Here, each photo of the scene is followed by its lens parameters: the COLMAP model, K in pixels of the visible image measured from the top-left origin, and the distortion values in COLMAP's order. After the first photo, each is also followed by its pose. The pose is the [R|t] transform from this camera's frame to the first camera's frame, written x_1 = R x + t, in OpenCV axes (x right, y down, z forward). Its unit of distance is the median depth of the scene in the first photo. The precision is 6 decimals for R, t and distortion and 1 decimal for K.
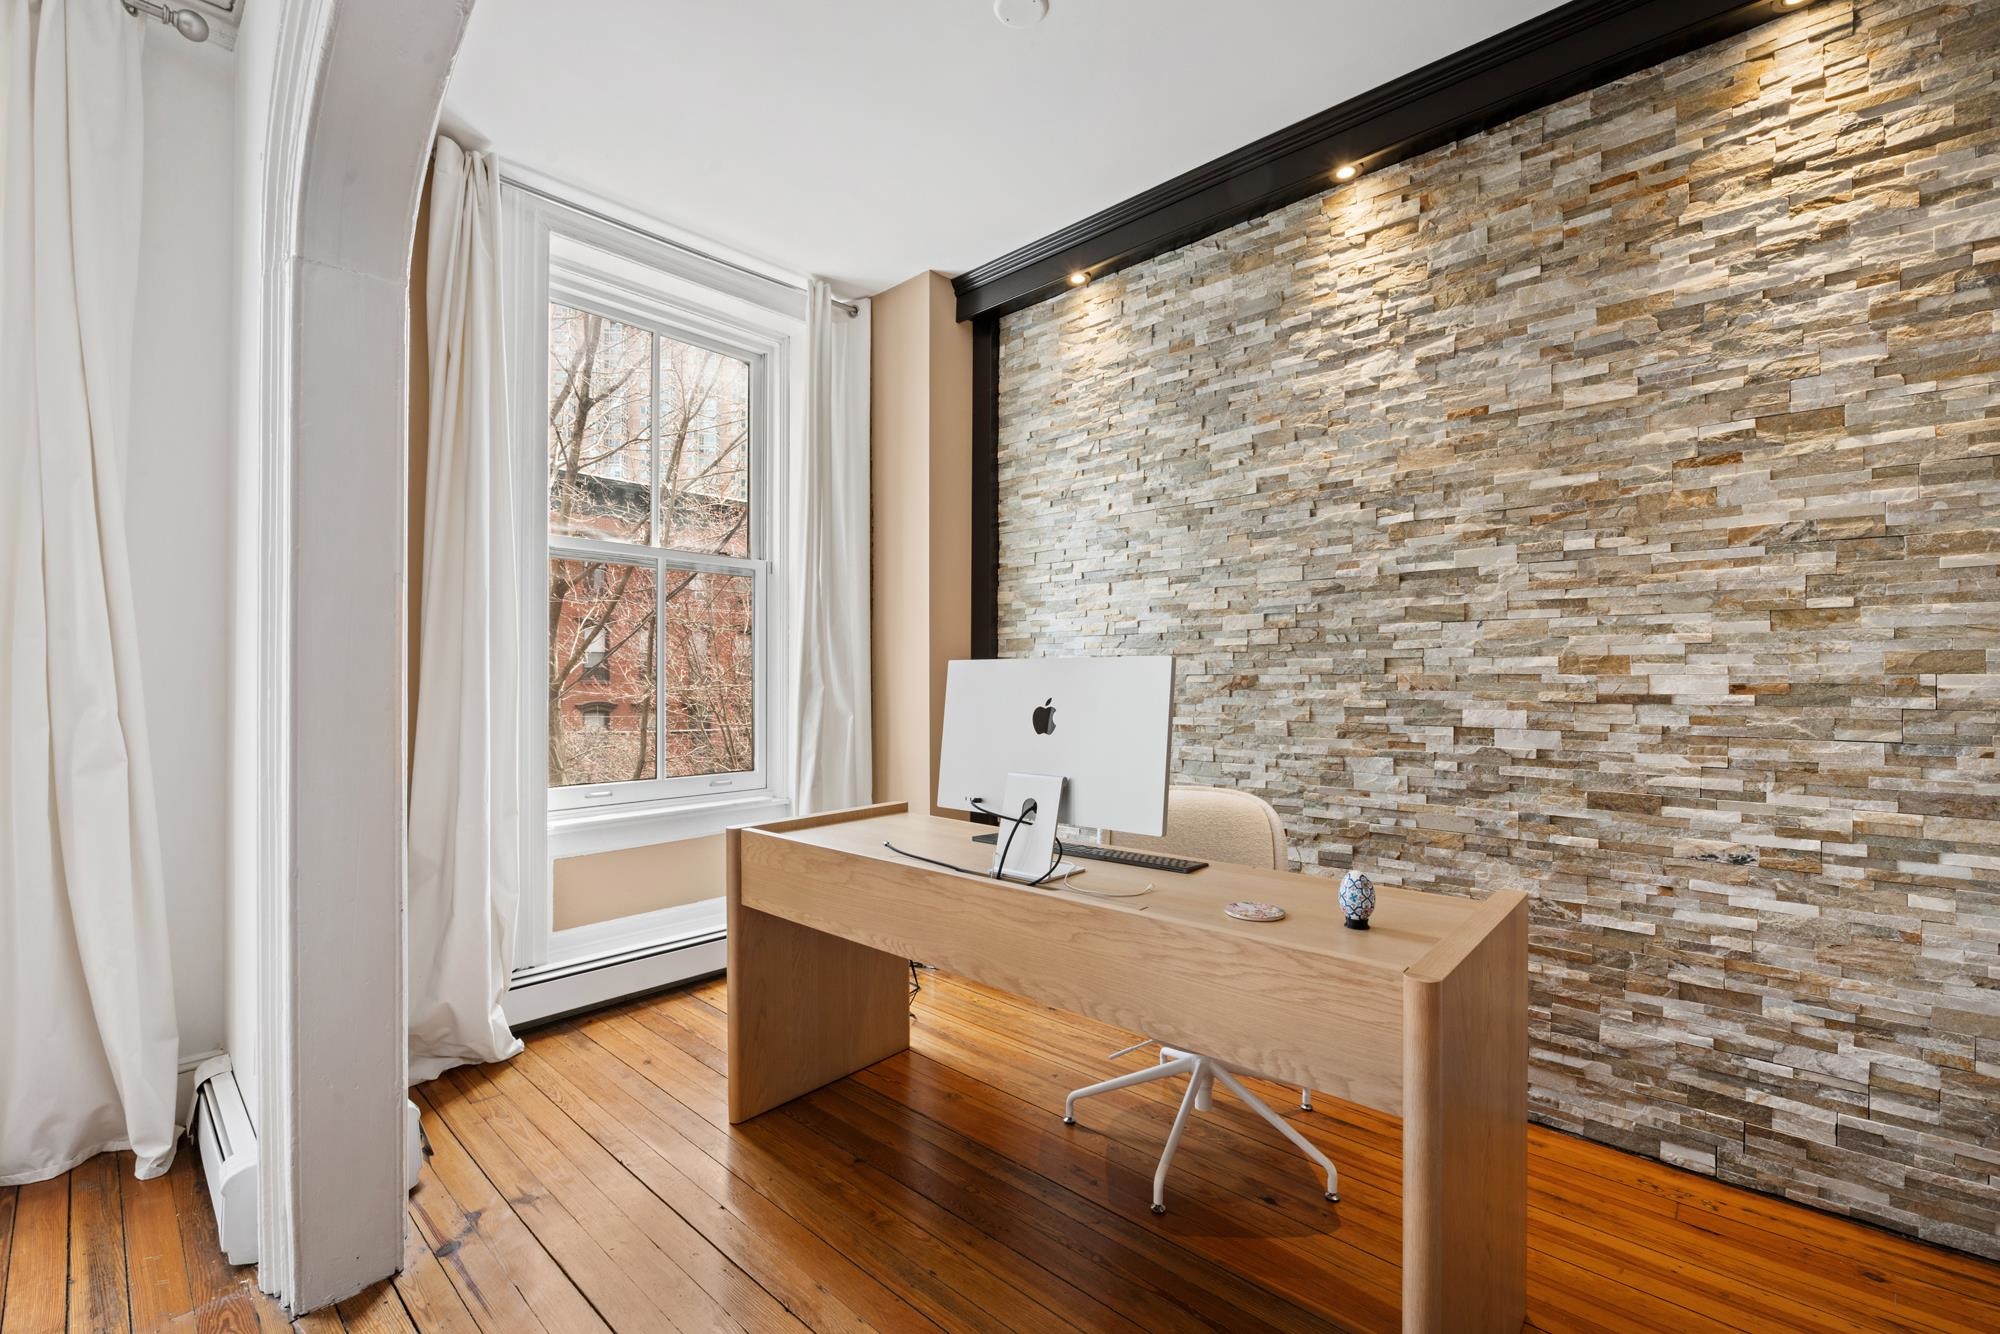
lens RADIAL K [[847.2, 0, 1010.6], [0, 847.2, 681.6], [0, 0, 1]] dist [-0.007862, -0.001790]
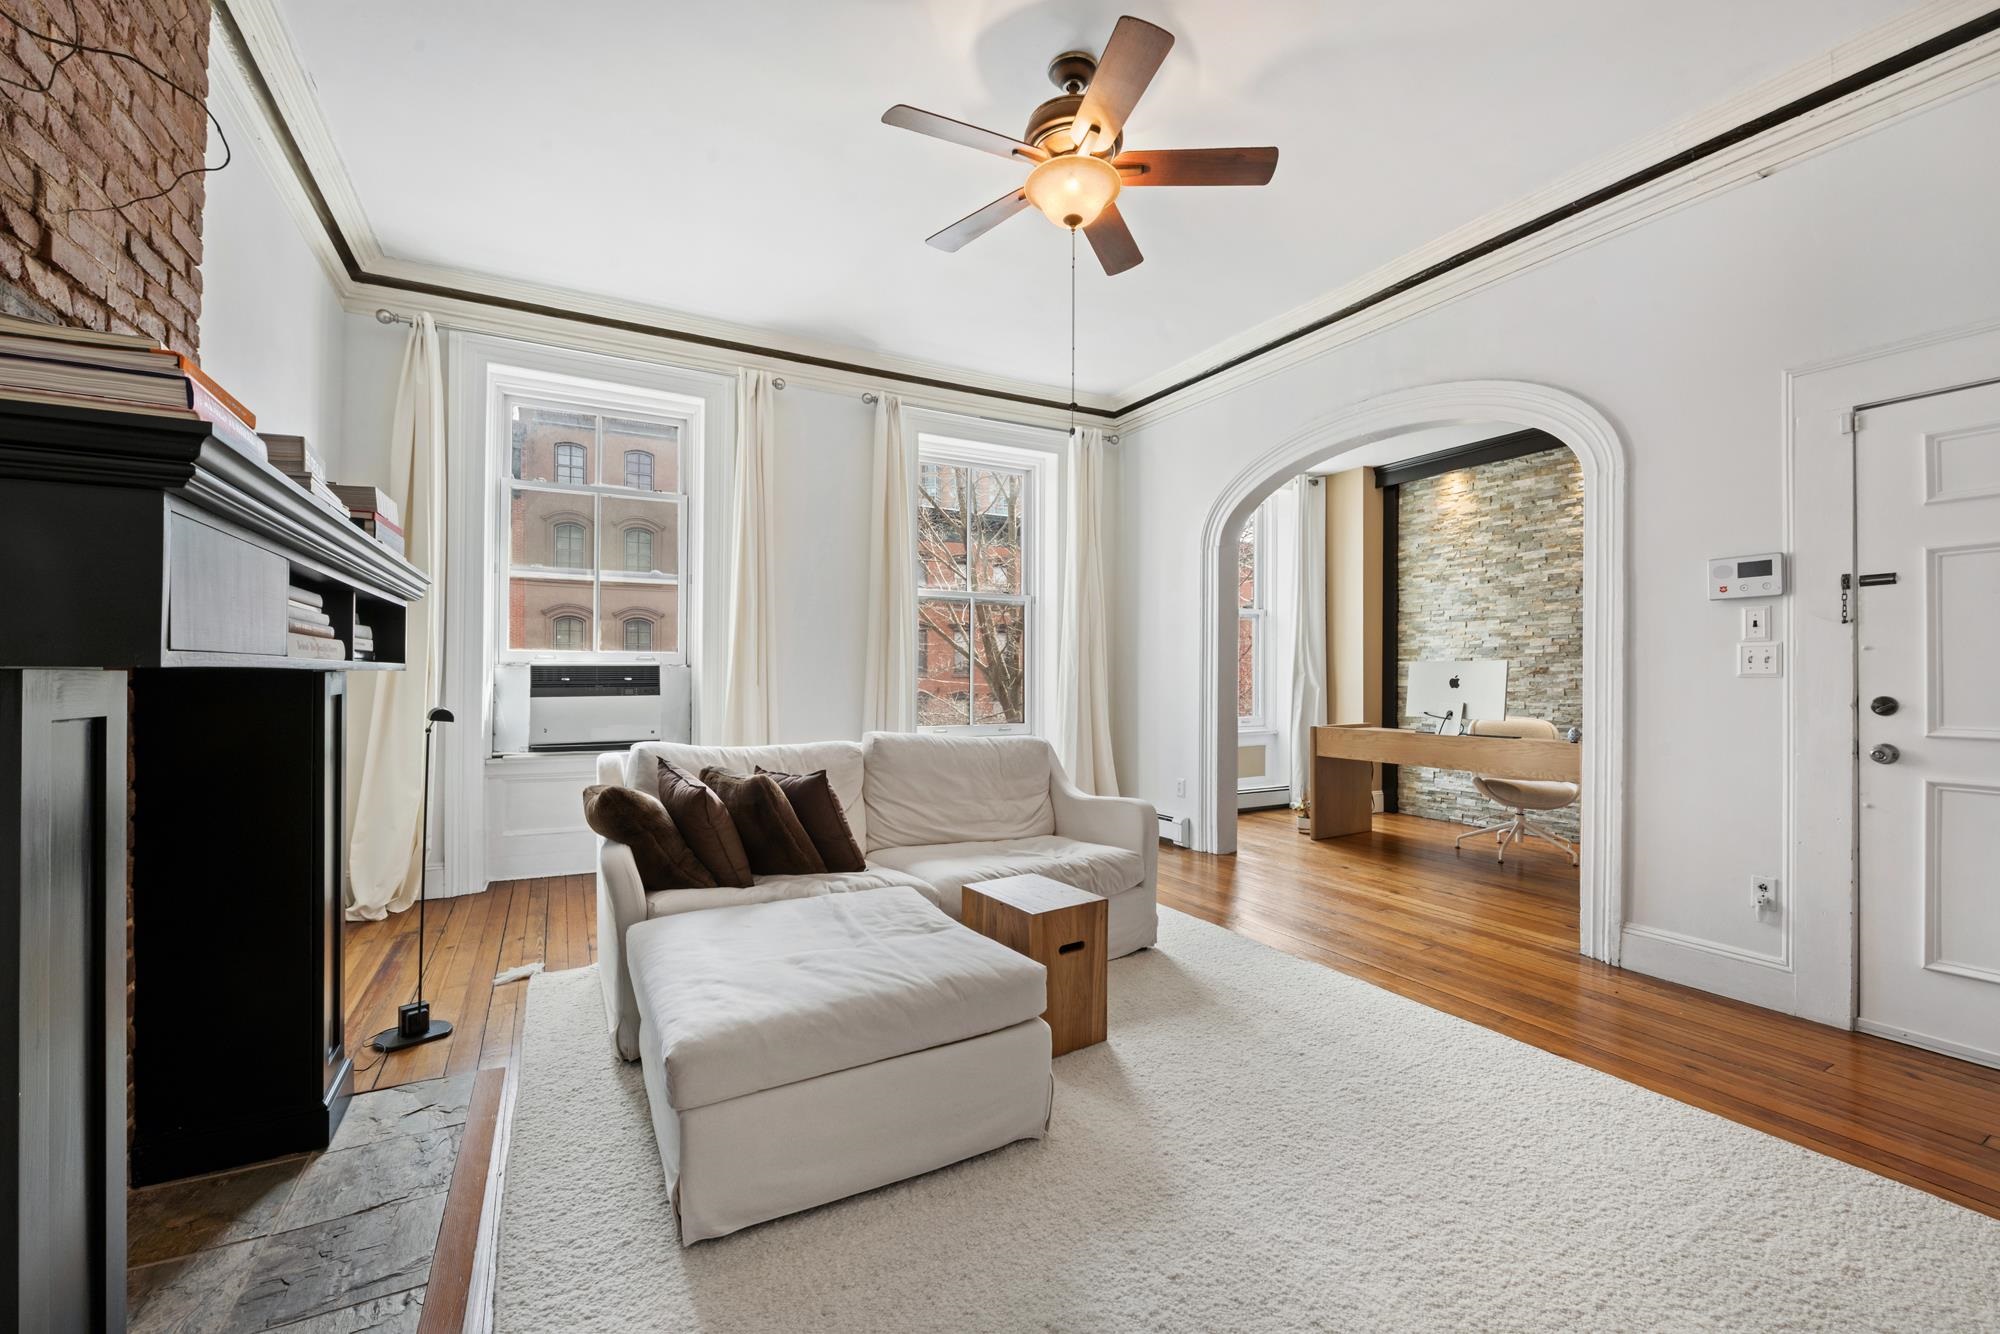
lens RADIAL K [[834.5, 0, 1007.9], [0, 834.5, 673.1], [0, 0, 1]] dist [-0.003279, -0.000299]
pose [[0.948166, -0.000145, -0.317776, -0.376528], [-0.001109, 0.999992, -0.003765, 0.019099], [0.317774, 0.003922, 0.948158, -1.615117]]
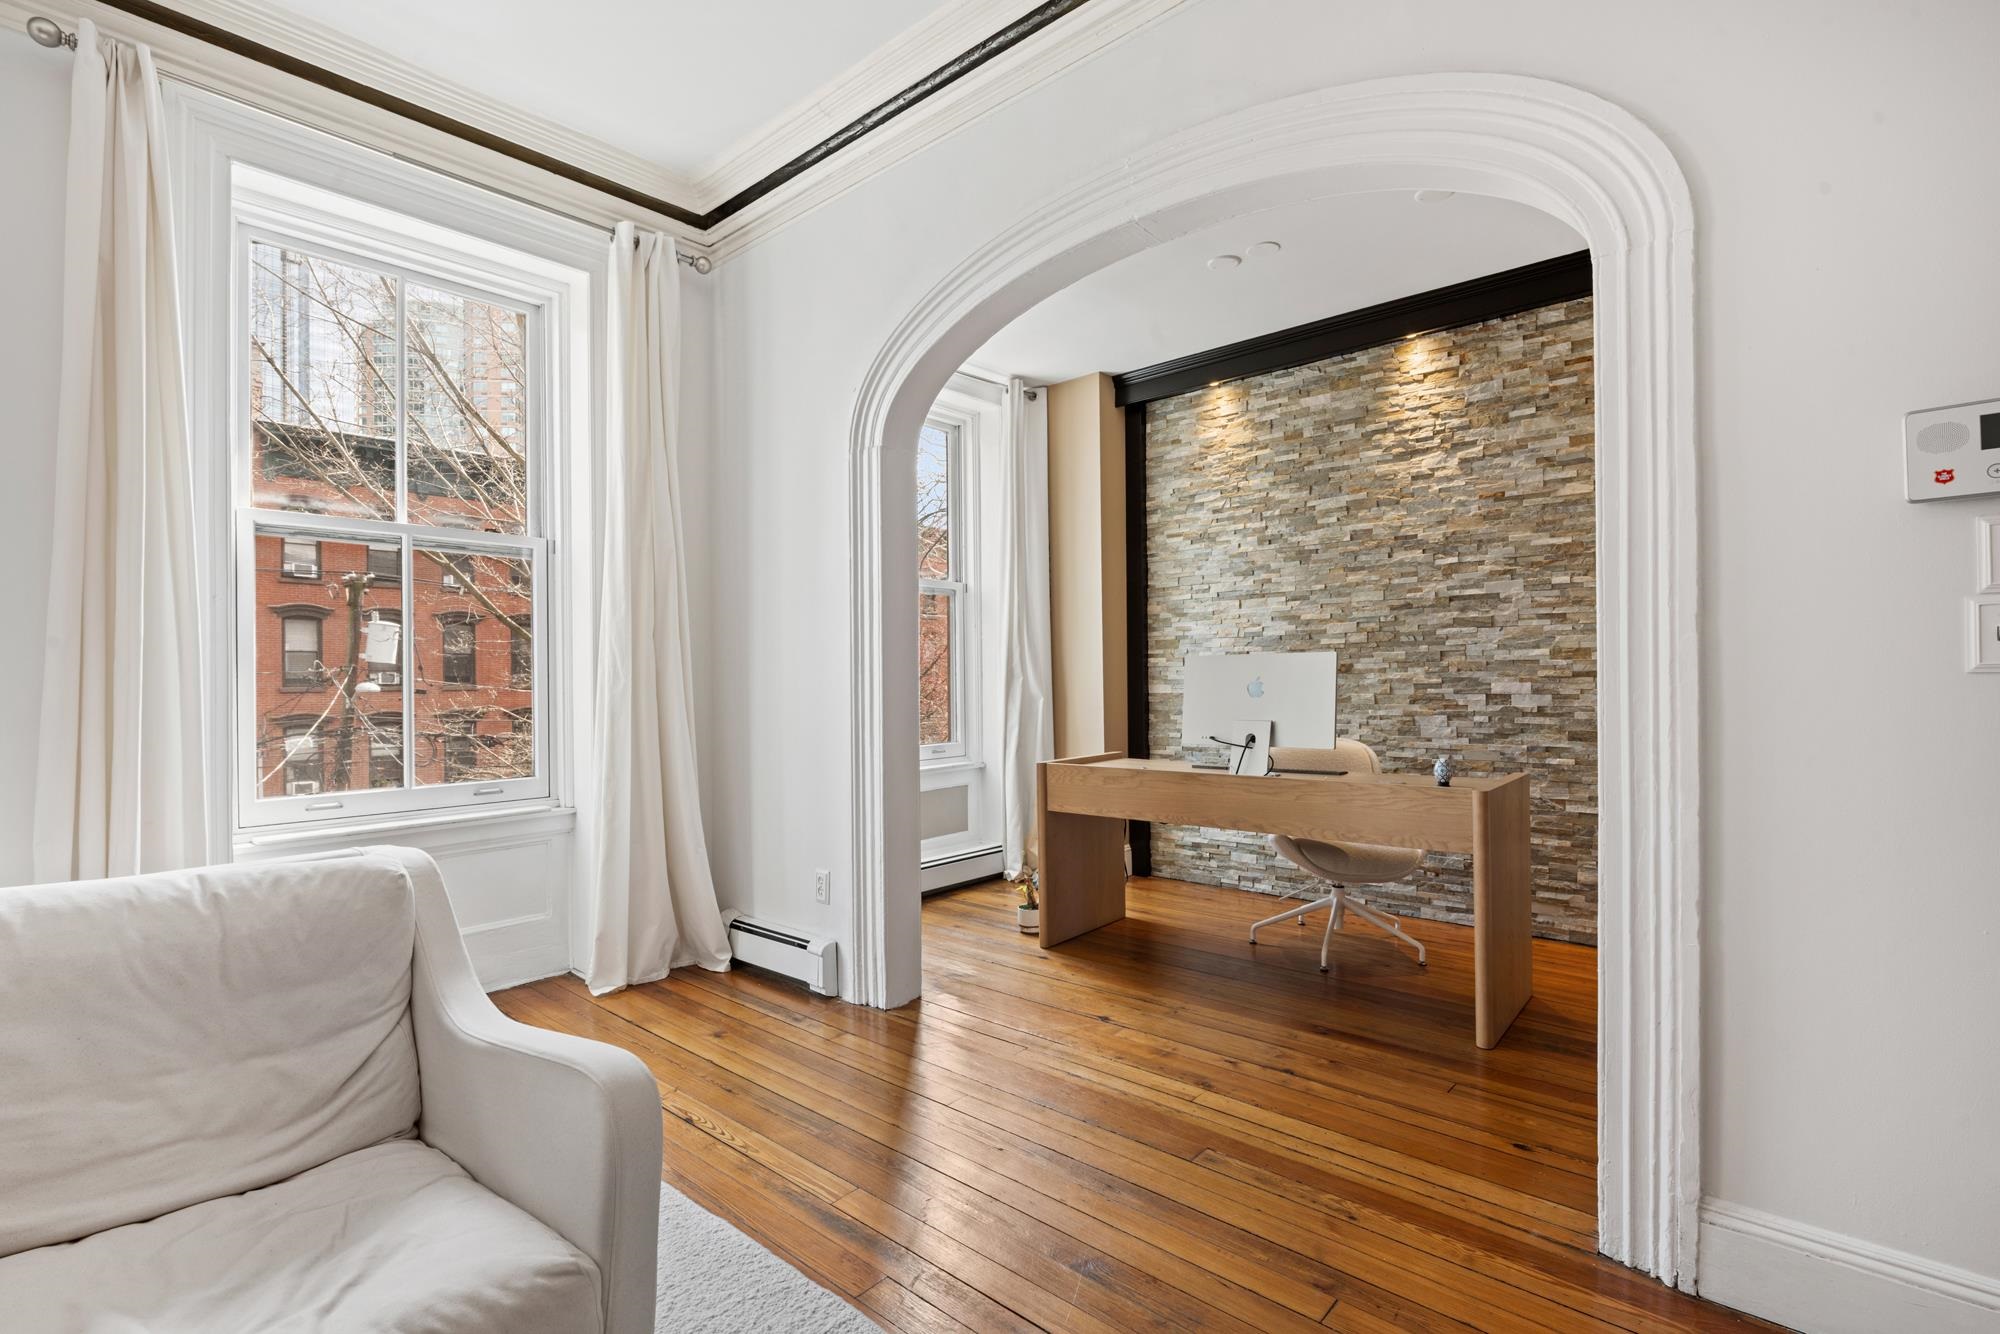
lens RADIAL K [[926.4, 0, 1007.9], [0, 926.4, 679.4], [0, 0, 1]] dist [-0.006364, -0.000270]
pose [[0.999701, -0.014196, 0.019925, -0.395716], [0.014217, 0.999899, -0.000886, 0.015018], [-0.019911, 0.001169, 0.999801, -0.698242]]
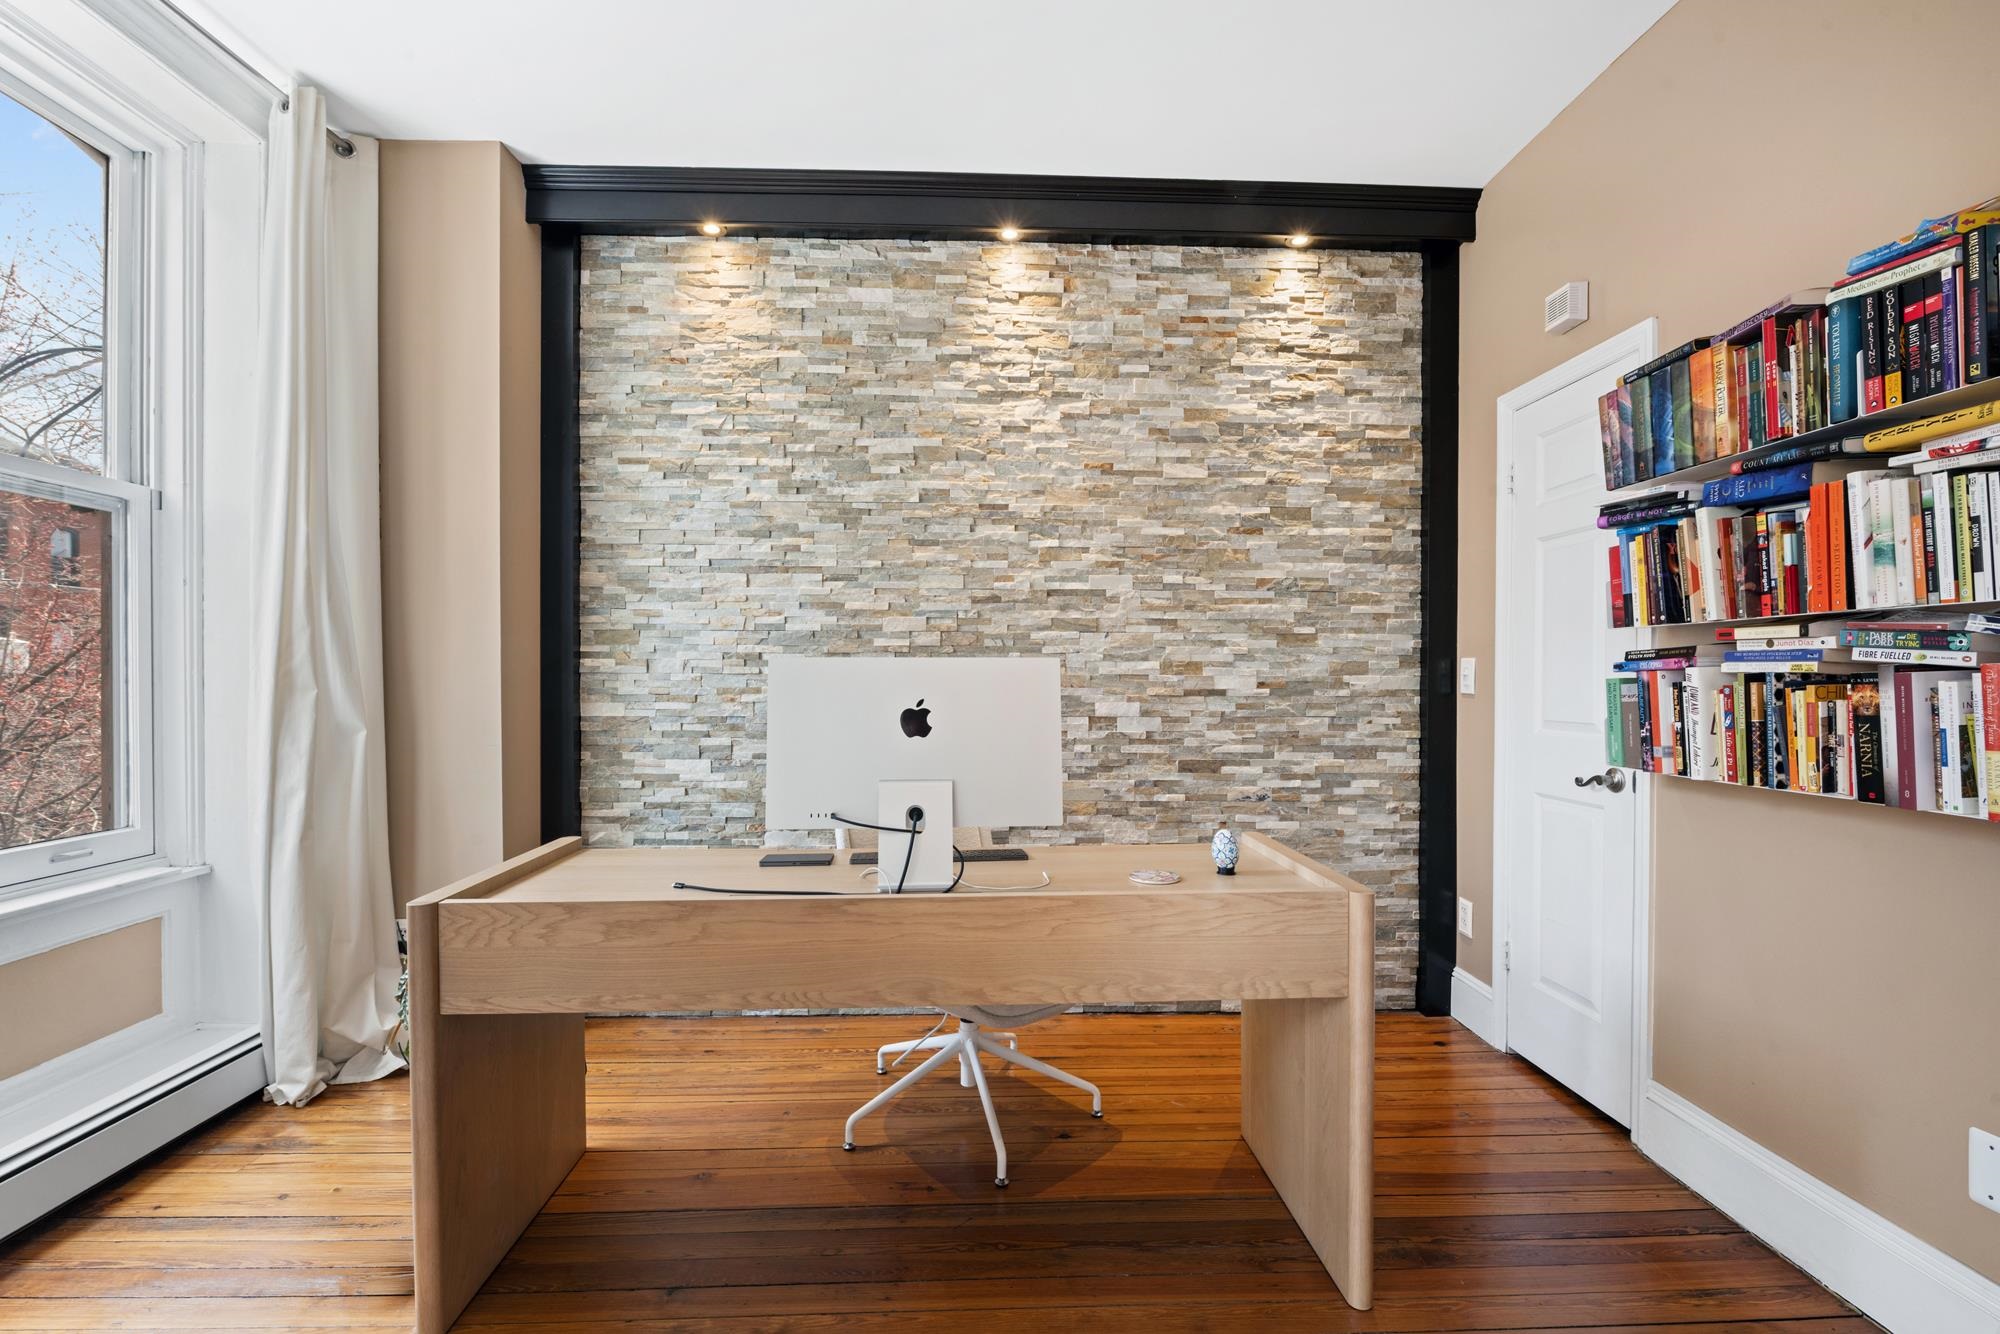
lens RADIAL K [[847.2, 0, 1000.3], [0, 847.2, 687.3], [0, 0, 1]] dist [-0.007862, -0.001790]
pose [[0.714775, -0.008187, 0.699307, -0.434987], [0.001781, 0.999950, 0.009886, -0.002307], [-0.699353, -0.005821, 0.714753, 0.197305]]
